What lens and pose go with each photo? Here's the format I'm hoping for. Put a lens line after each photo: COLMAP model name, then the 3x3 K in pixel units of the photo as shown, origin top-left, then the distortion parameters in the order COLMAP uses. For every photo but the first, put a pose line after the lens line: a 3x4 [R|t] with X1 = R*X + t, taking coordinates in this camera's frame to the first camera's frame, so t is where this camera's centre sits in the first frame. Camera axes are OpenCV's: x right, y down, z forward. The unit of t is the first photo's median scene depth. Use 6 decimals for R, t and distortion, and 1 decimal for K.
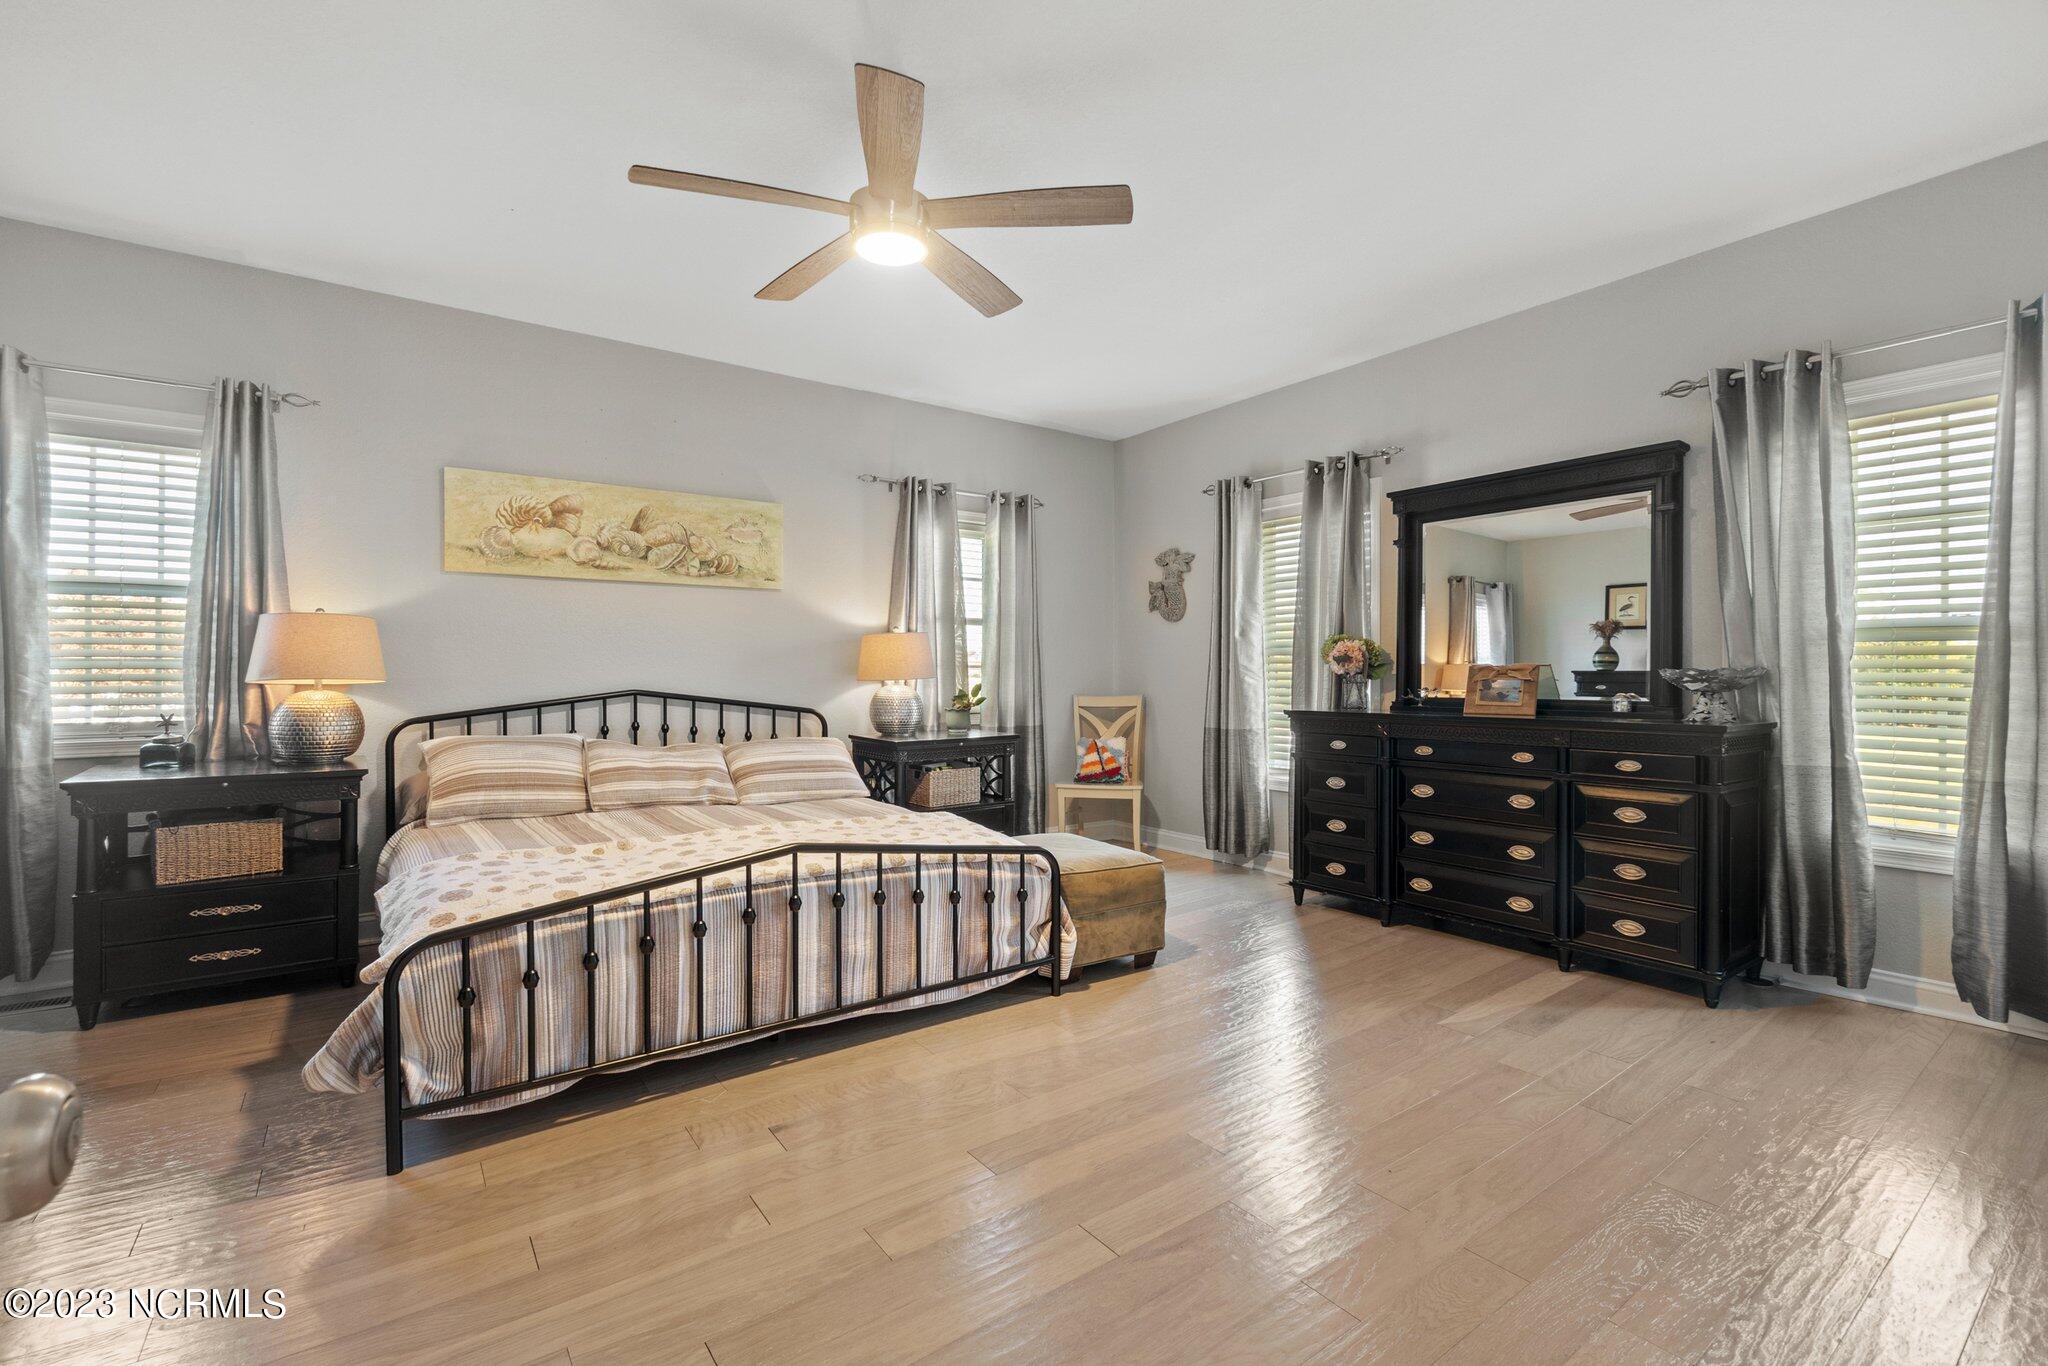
lens RADIAL K [[892.2, 0, 980.0], [0, 892.2, 673.1], [0, 0, 1]] dist [-0.004881, -0.000192]
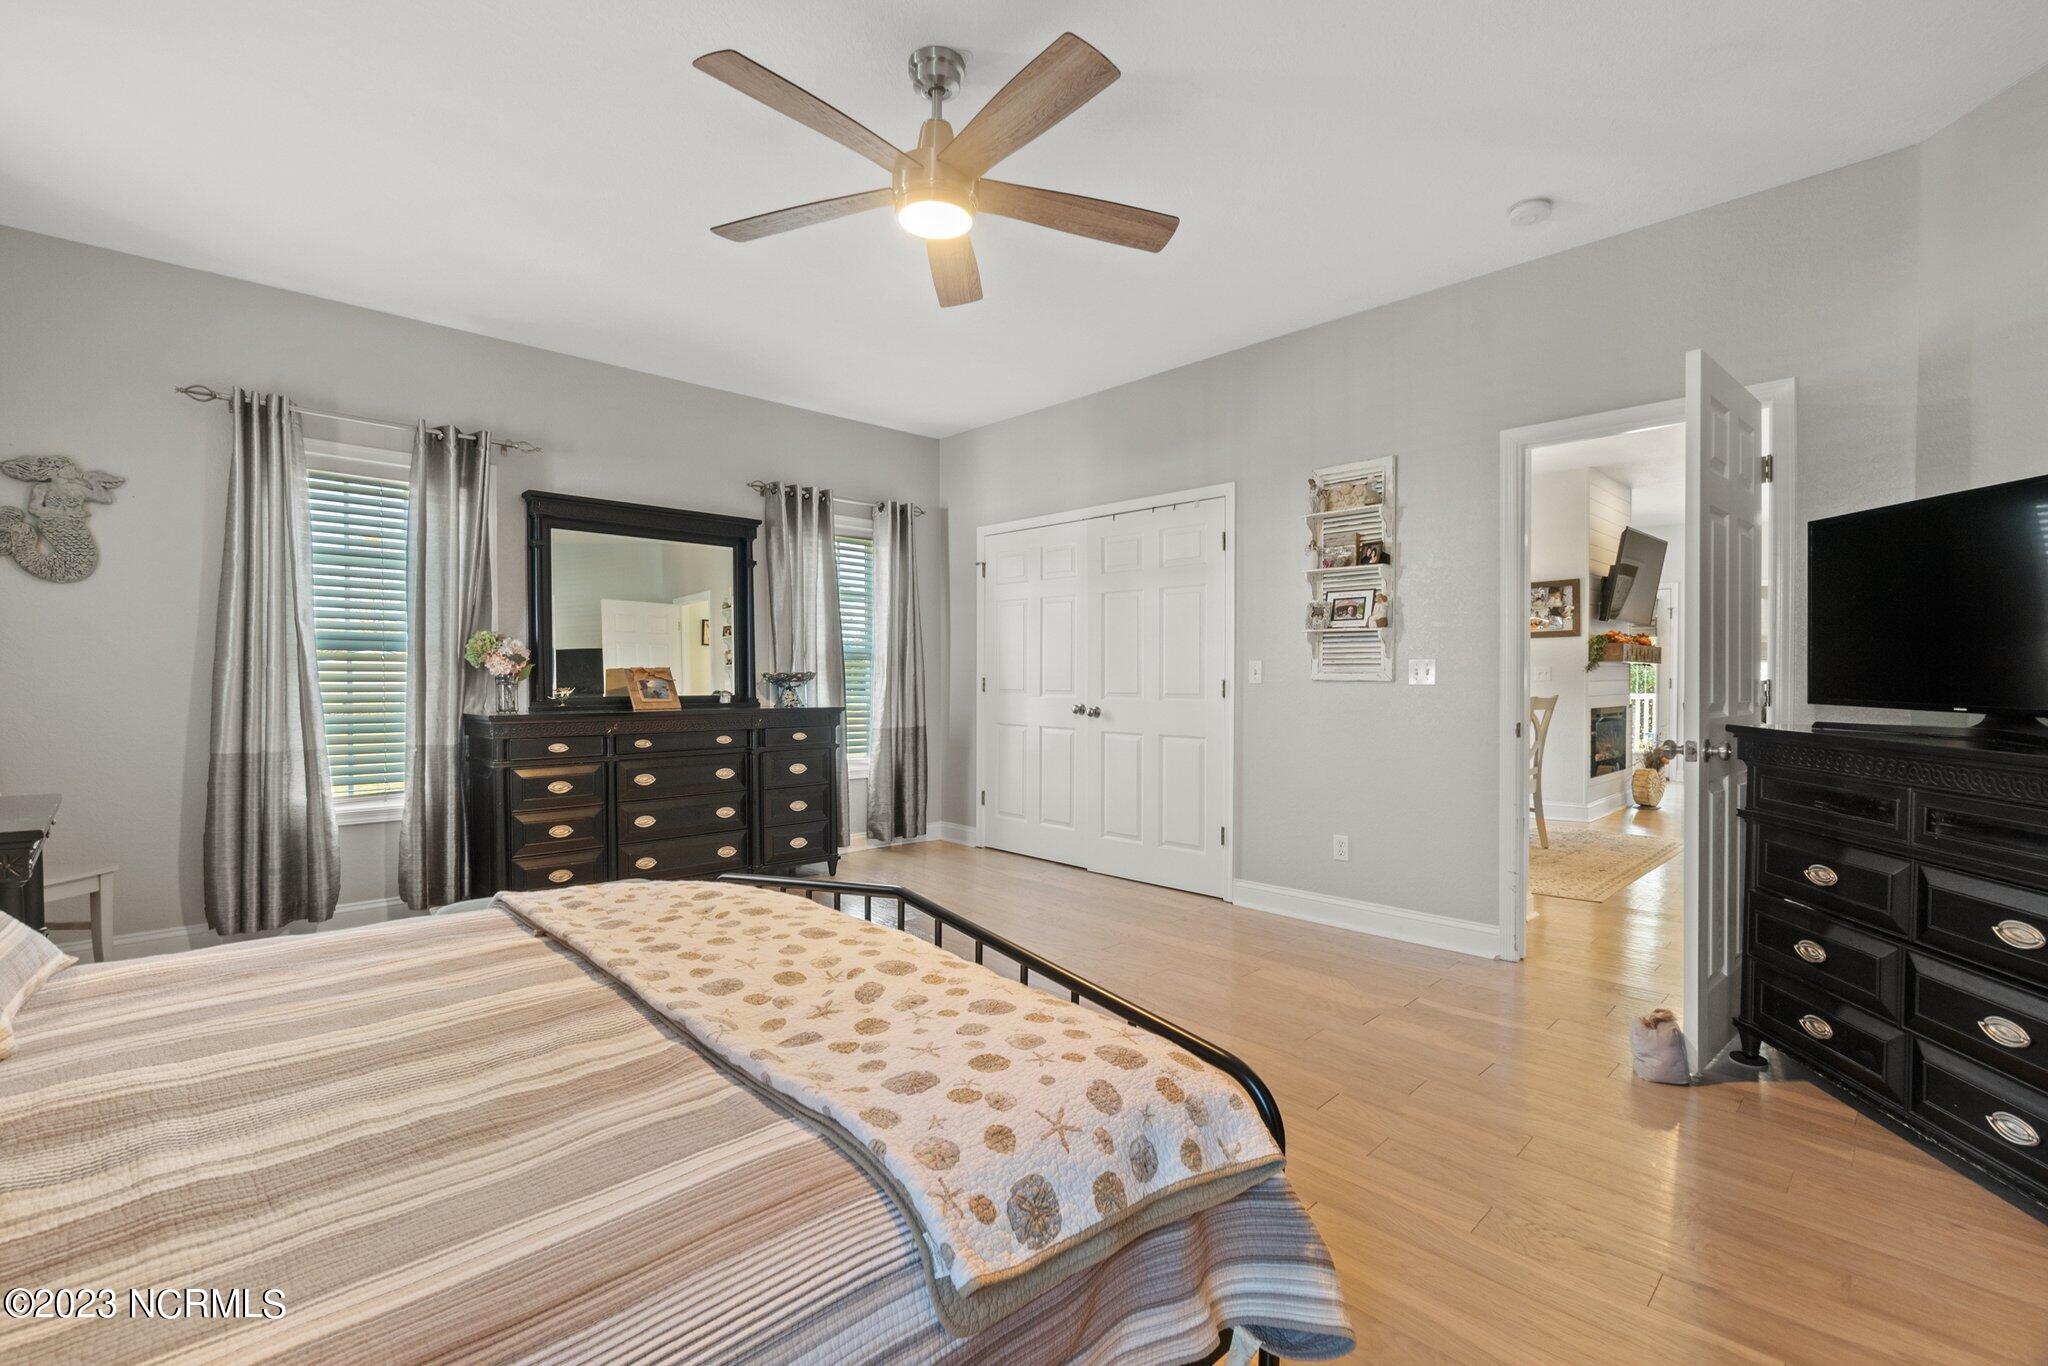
lens RADIAL K [[892.2, 0, 1017.3], [0, 892.2, 676.0], [0, 0, 1]] dist [-0.004881, -0.000192]
pose [[-0.168892, -0.012406, 0.985556, -0.610808], [-0.013597, 0.999855, 0.010256, -0.015097], [-0.985541, -0.011668, -0.169036, 0.641878]]
